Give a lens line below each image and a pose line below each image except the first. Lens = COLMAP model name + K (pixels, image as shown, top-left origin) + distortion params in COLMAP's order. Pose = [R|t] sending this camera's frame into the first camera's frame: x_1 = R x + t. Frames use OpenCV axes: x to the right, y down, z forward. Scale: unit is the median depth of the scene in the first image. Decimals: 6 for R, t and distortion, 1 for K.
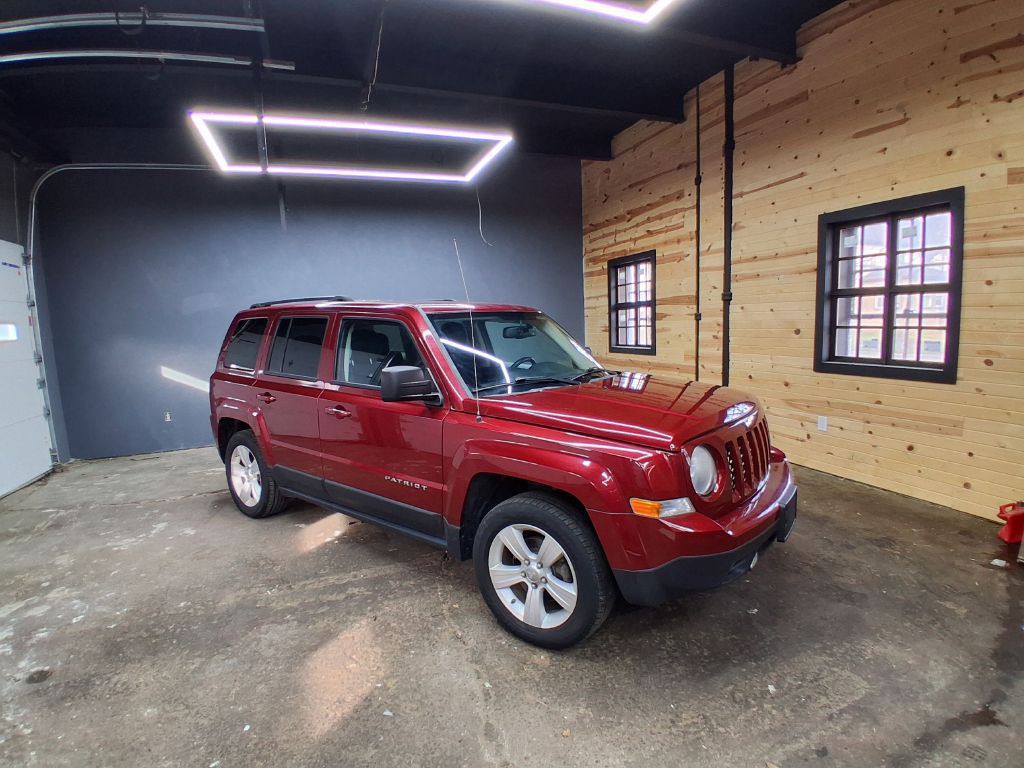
lens RADIAL K [[507.7, 0, 514.4], [0, 507.7, 391.7], [0, 0, 1]] dist [0.002103, -0.045609]
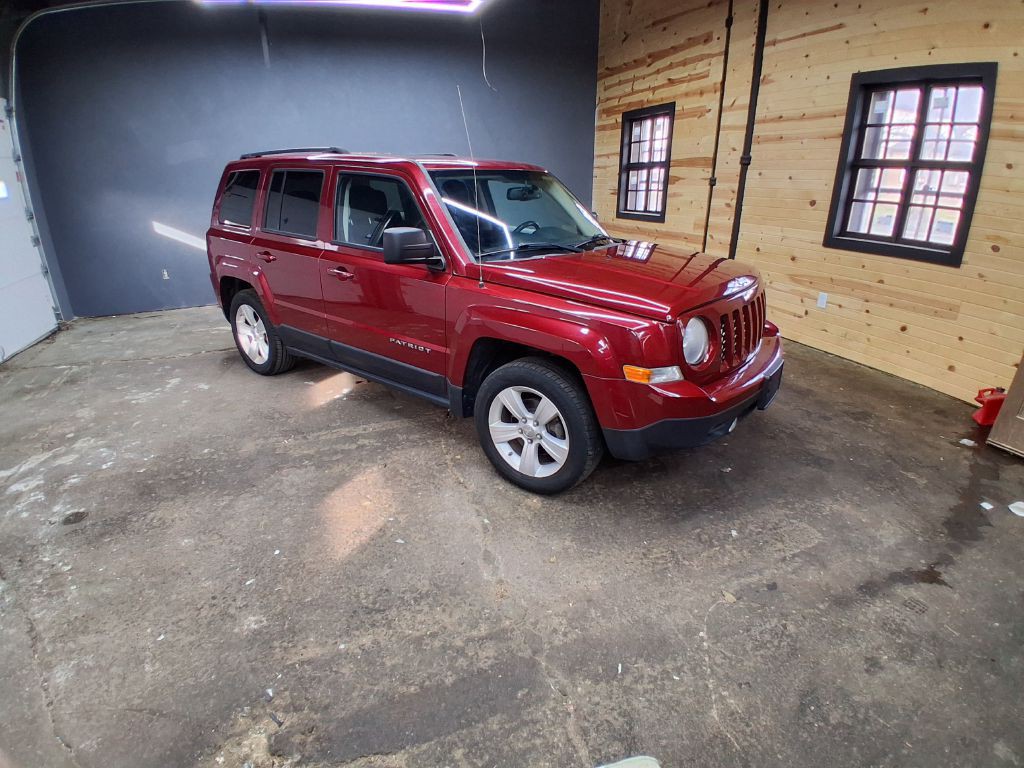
lens RADIAL K [[507.7, 0, 514.4], [0, 507.7, 391.7], [0, 0, 1]] dist [0.002103, -0.045609]
pose [[0.999560, 0.029208, 0.005219, -0.002030], [-0.029569, 0.966029, 0.256737, -0.000969], [0.002457, -0.256778, 0.966467, -0.020897]]
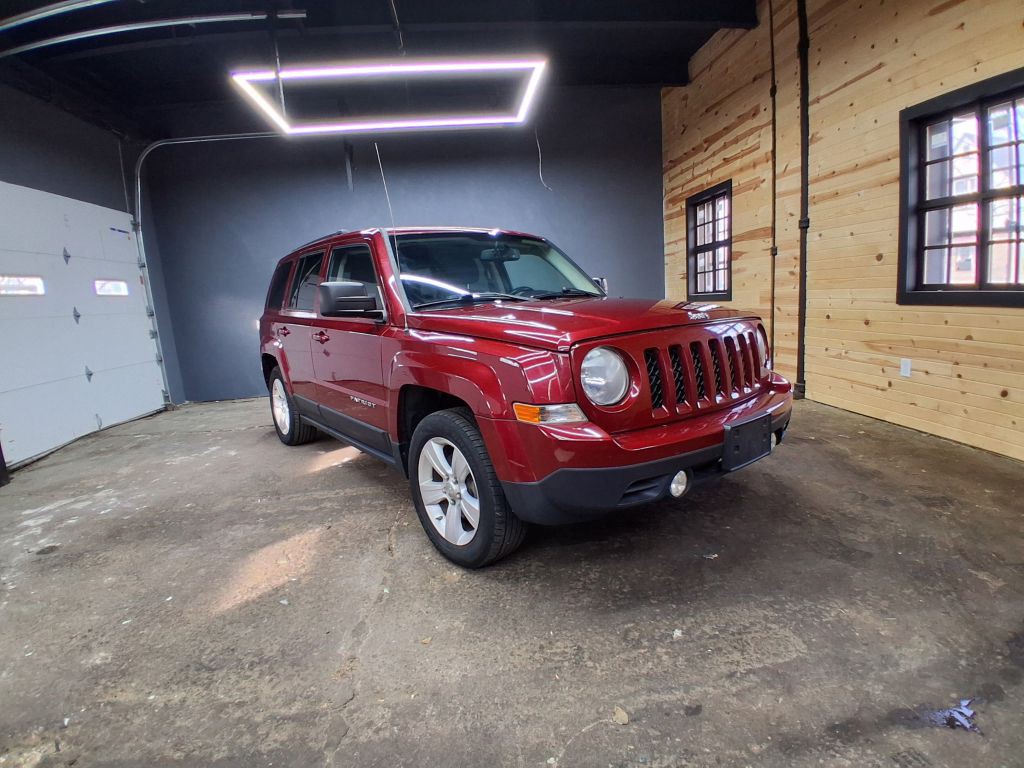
lens RADIAL K [[507.7, 0, 514.4], [0, 507.7, 391.7], [0, 0, 1]] dist [0.002103, -0.045609]
pose [[0.968852, 0.018134, -0.246974, 0.238745], [-0.004401, 0.998419, 0.056046, 0.072803], [0.247600, -0.053213, 0.967400, 0.065036]]
